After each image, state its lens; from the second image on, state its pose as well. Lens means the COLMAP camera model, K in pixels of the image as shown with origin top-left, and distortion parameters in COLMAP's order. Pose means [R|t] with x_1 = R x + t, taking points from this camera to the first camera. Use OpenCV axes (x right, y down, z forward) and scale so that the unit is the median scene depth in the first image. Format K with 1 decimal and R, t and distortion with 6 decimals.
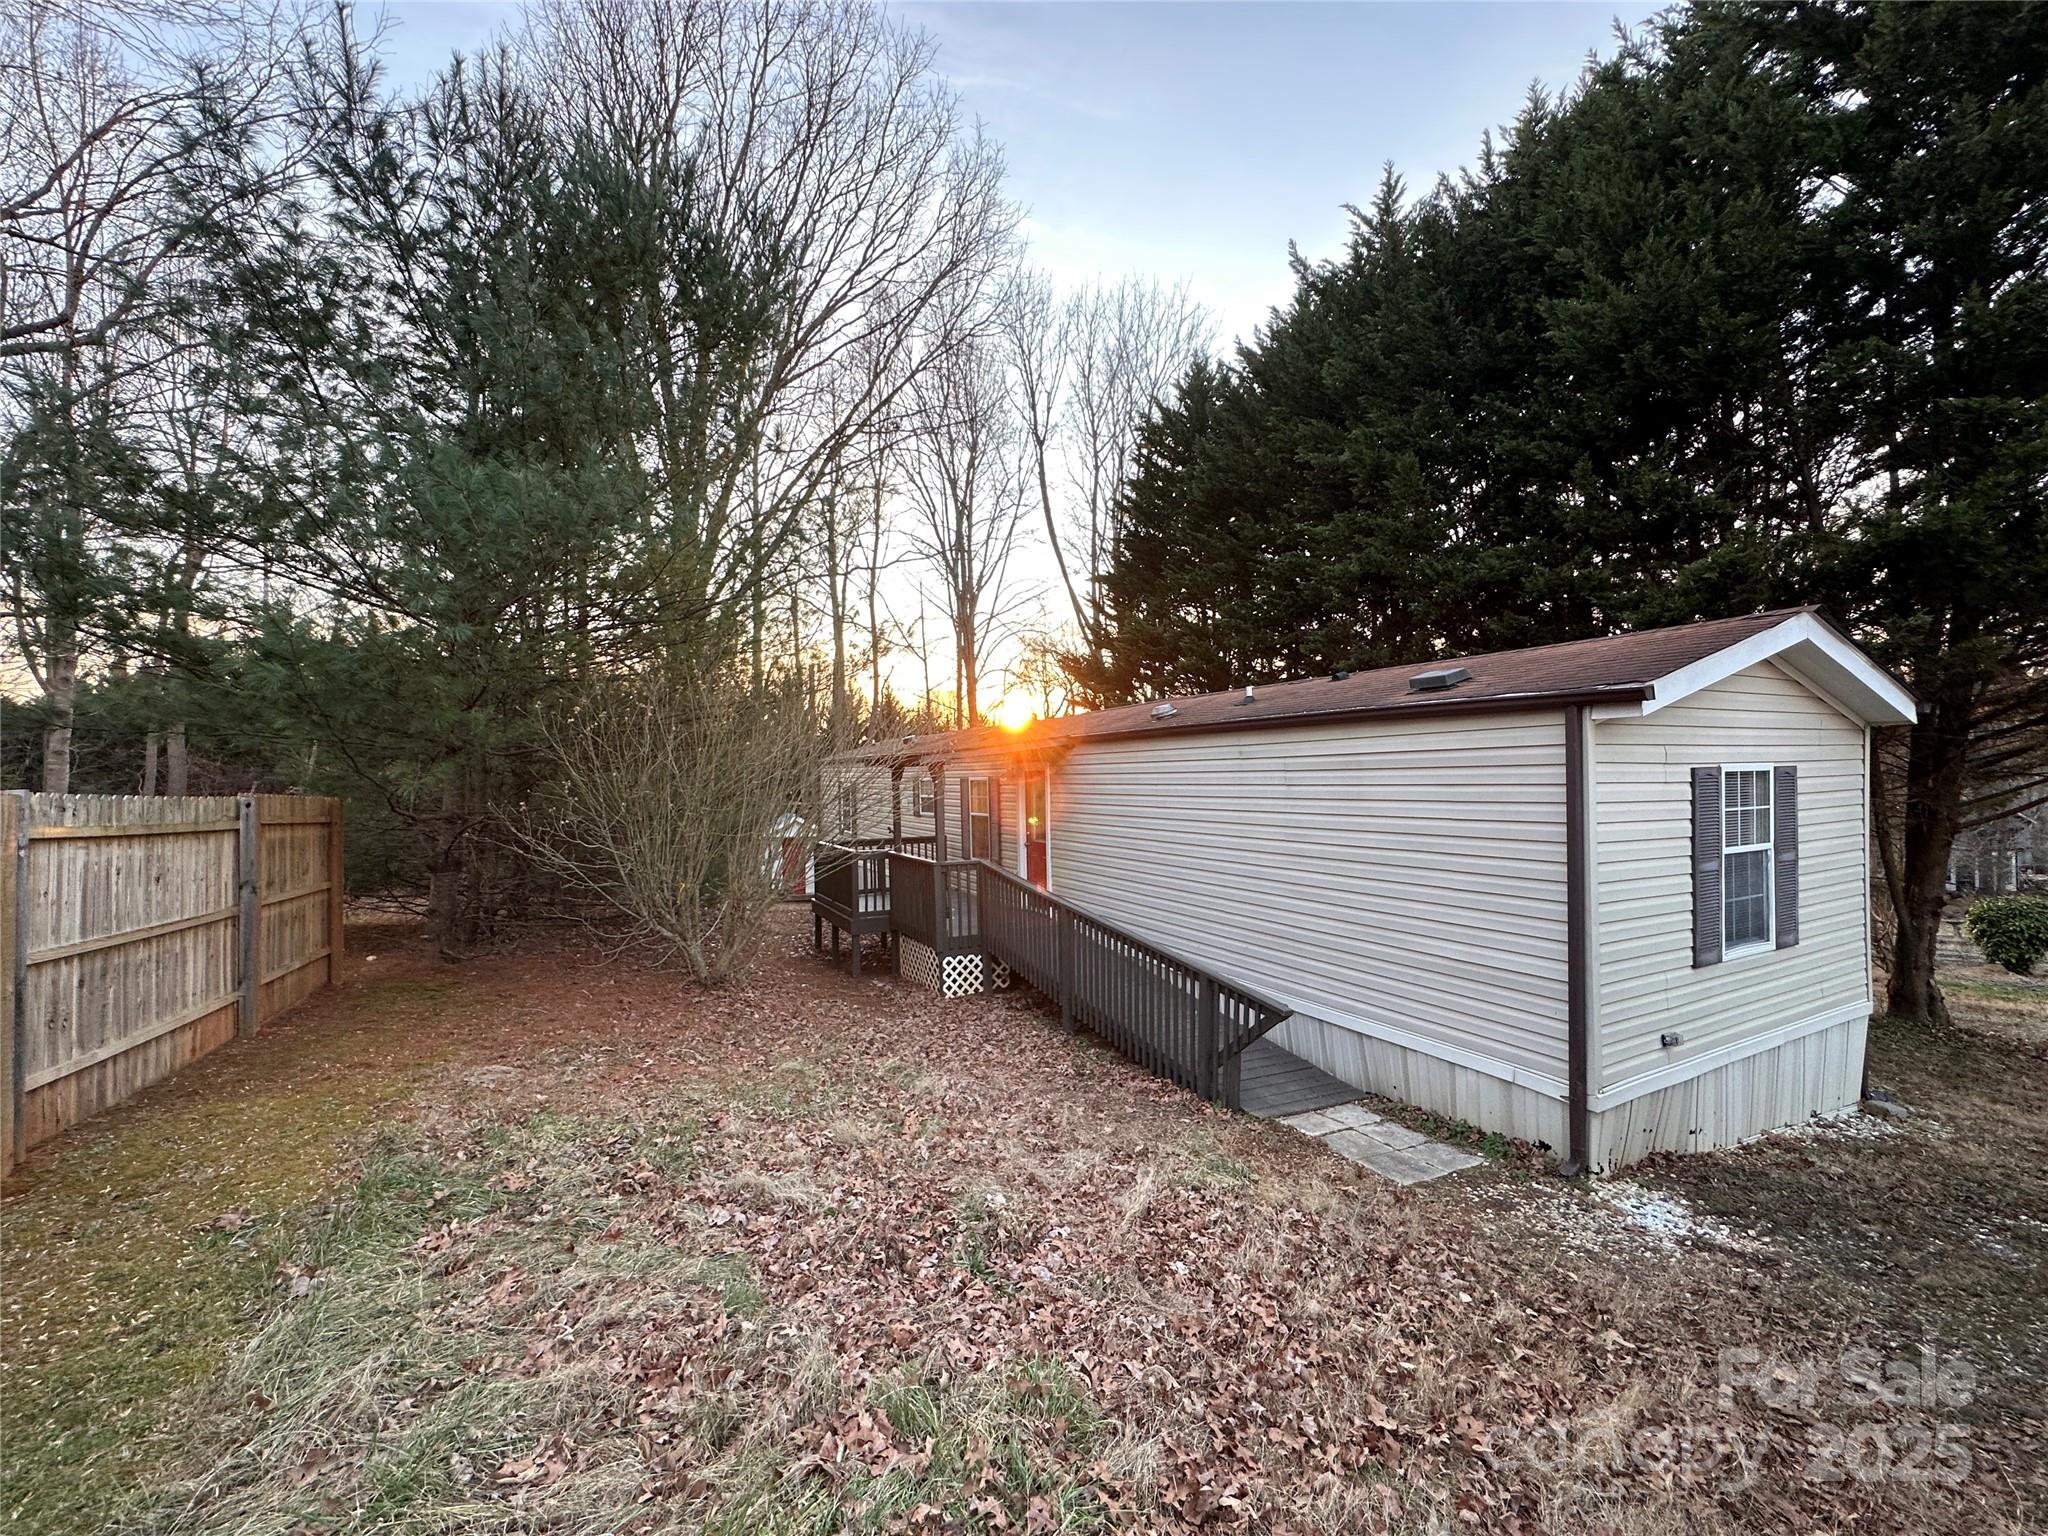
lens RADIAL K [[815.3, 0, 1013.0], [0, 815.3, 763.0], [0, 0, 1]] dist [-0.004570, 0.000790]
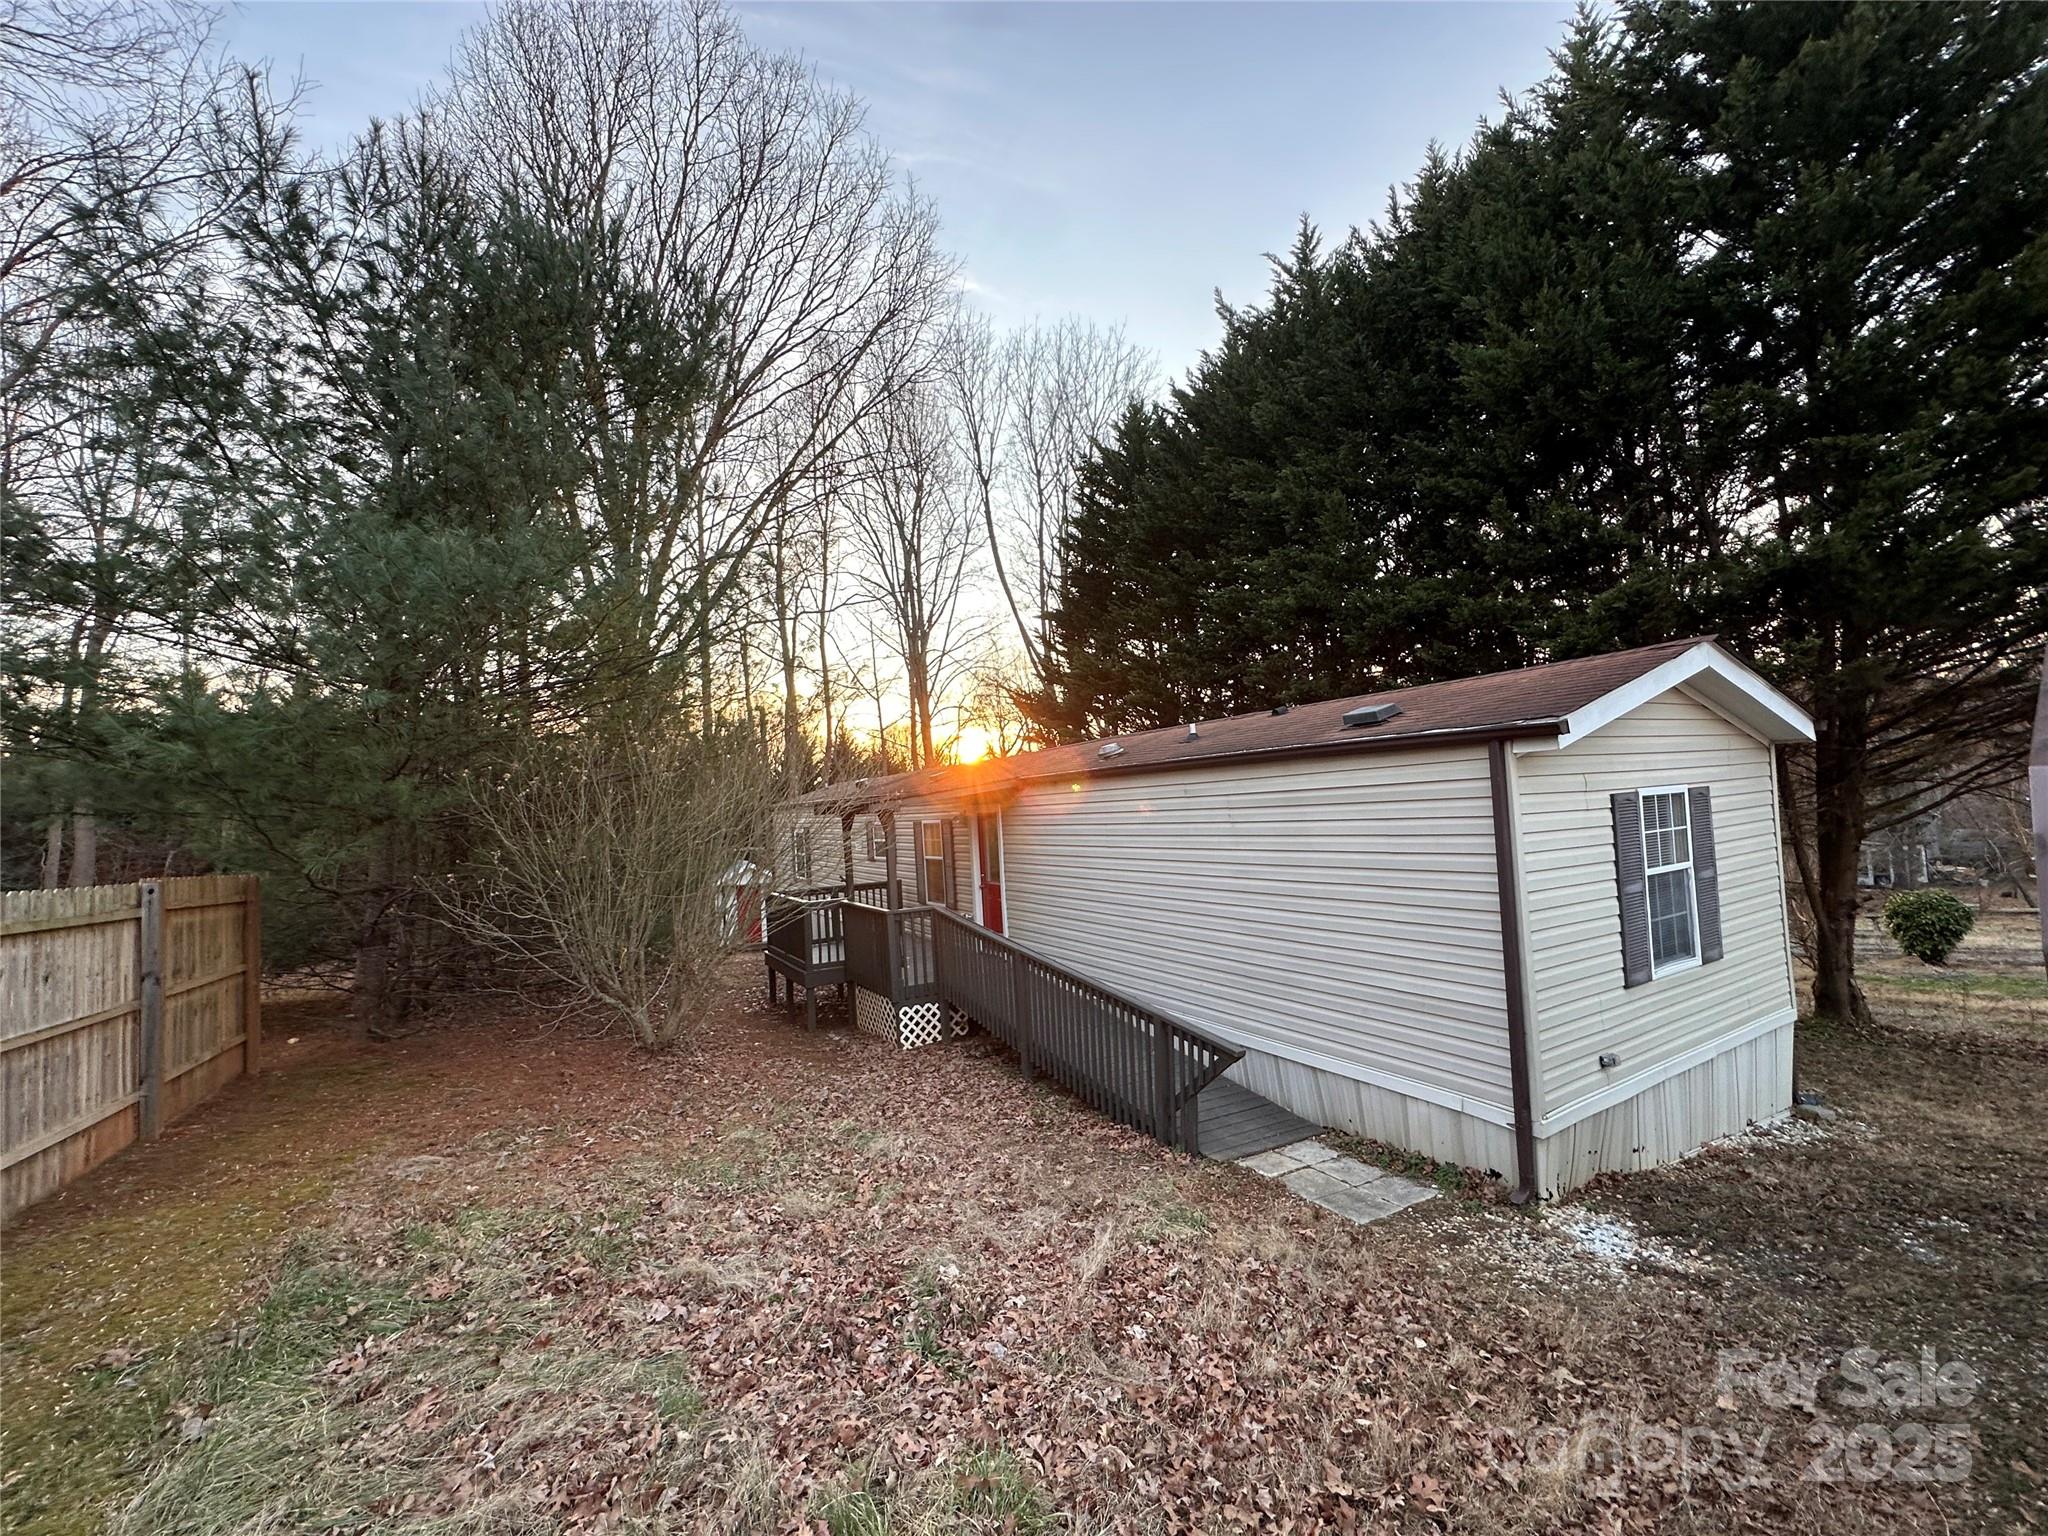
lens RADIAL K [[815.3, 0, 1013.4], [0, 815.3, 763.4], [0, 0, 1]] dist [-0.004570, 0.000790]
pose [[0.997998, -0.037792, 0.050704, 0.017356], [0.039744, 0.998485, -0.038064, -0.018334], [-0.049189, 0.040003, 0.997988, -0.000433]]
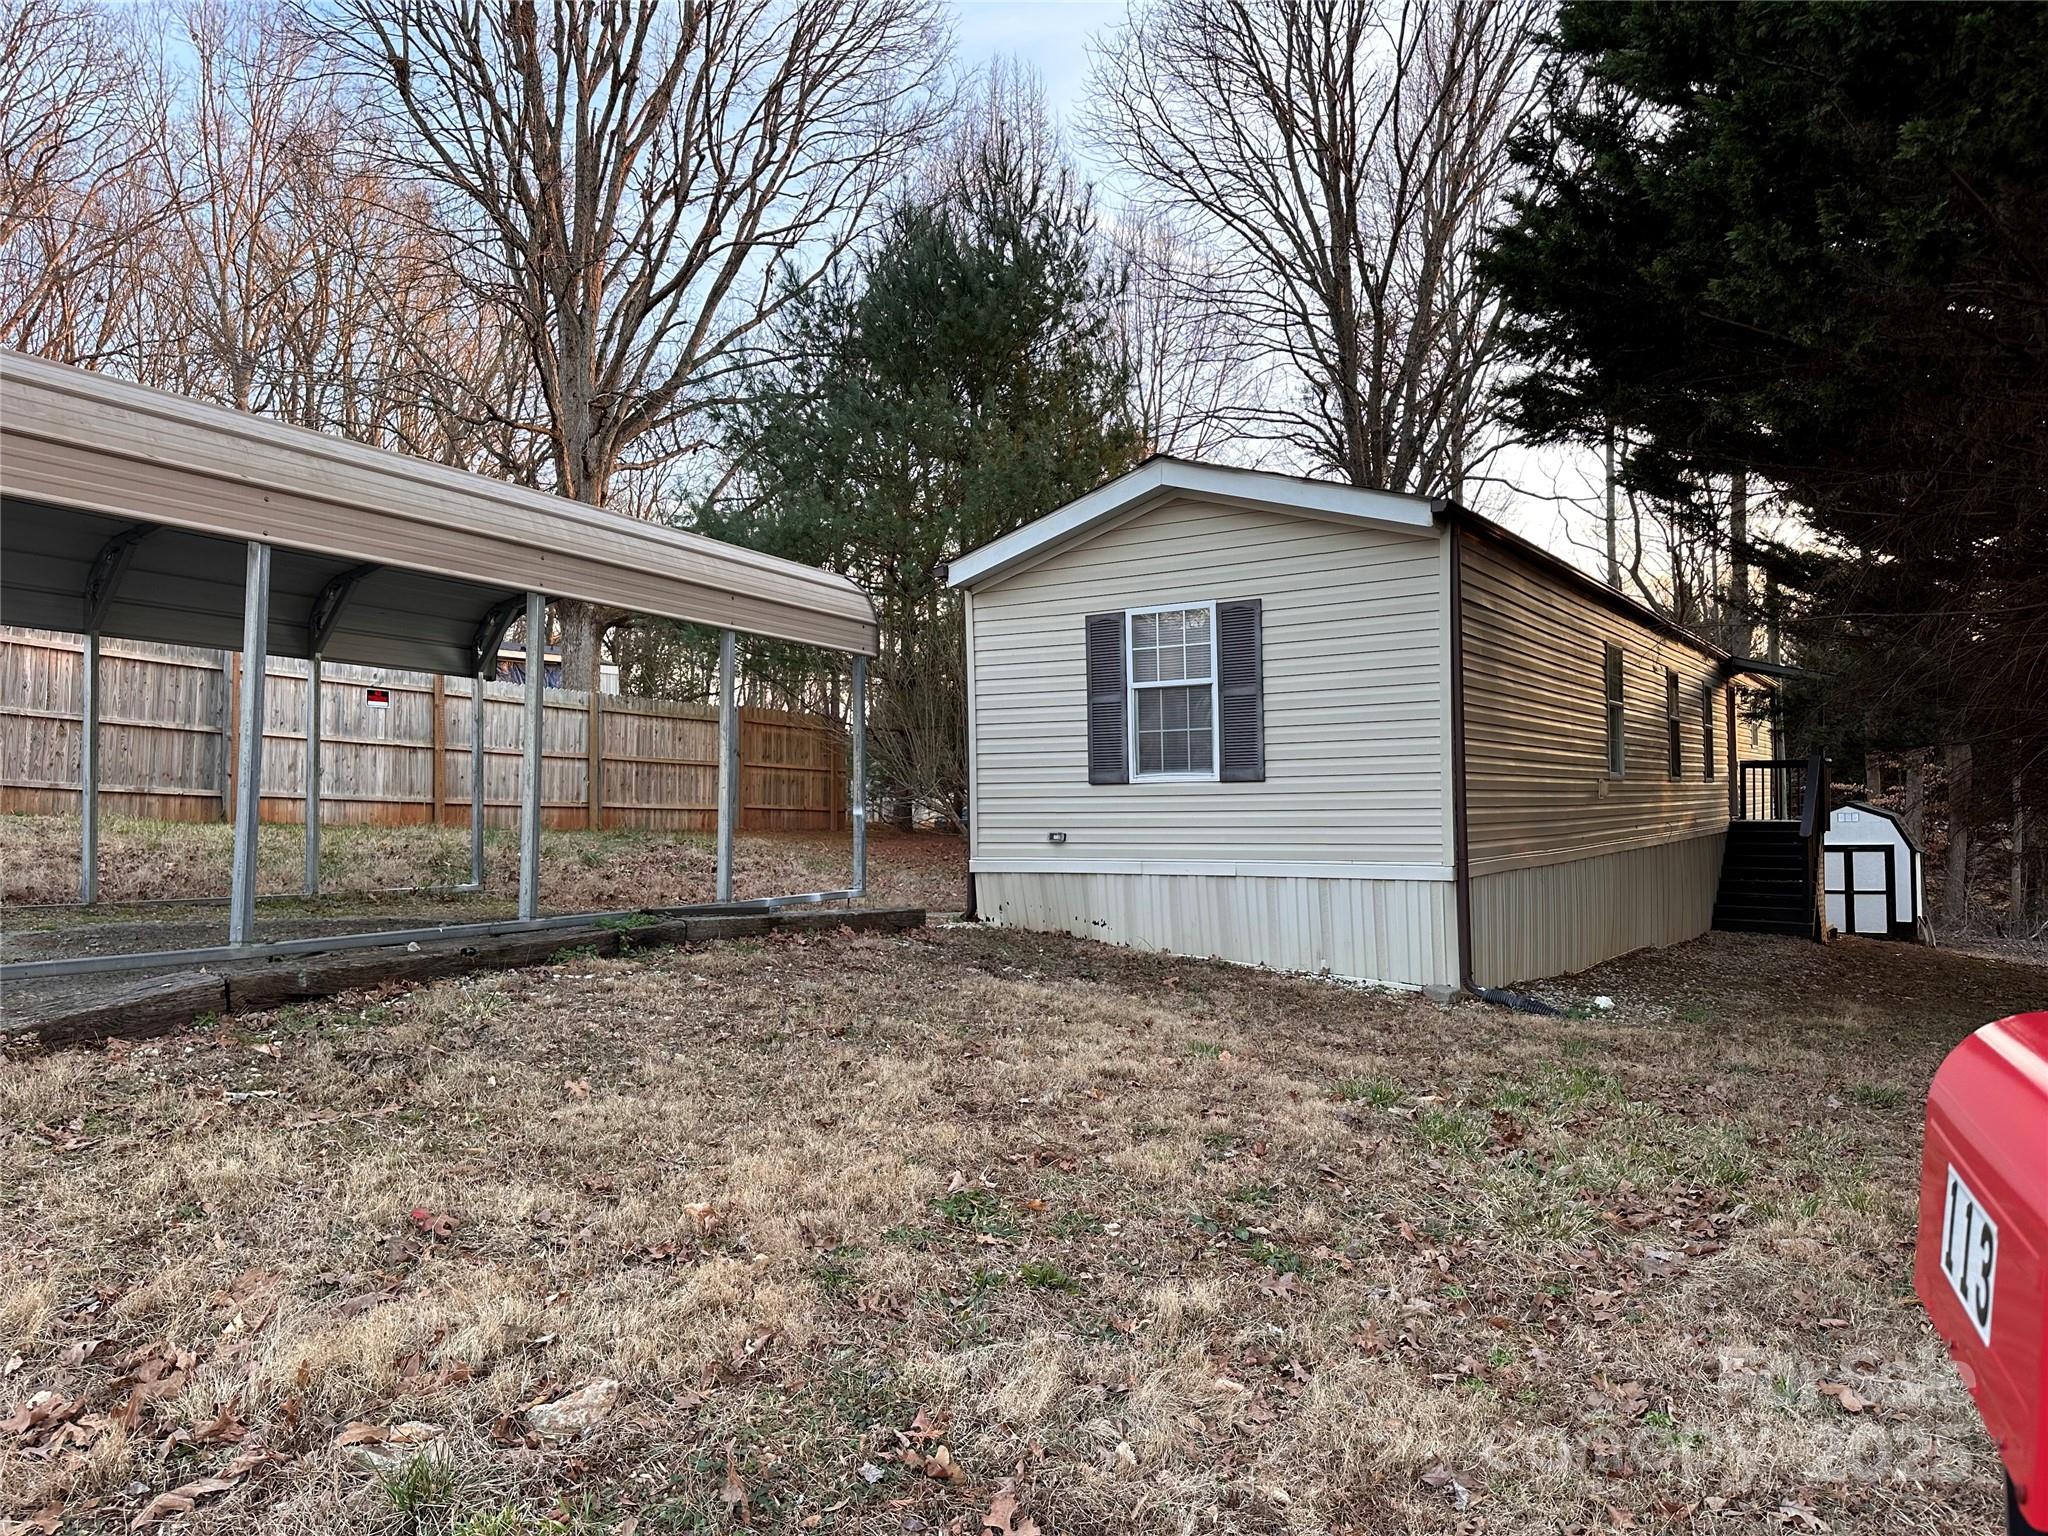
lens RADIAL K [[1453.9, 0, 1031.0], [0, 1453.9, 763.1], [0, 0, 1]] dist [0.014410, 0.000845]
pose [[0.500491, -0.014401, -0.865622, 2.042449], [0.017067, 0.999831, -0.006766, 0.182044], [0.865573, -0.011387, 0.500653, -0.105194]]
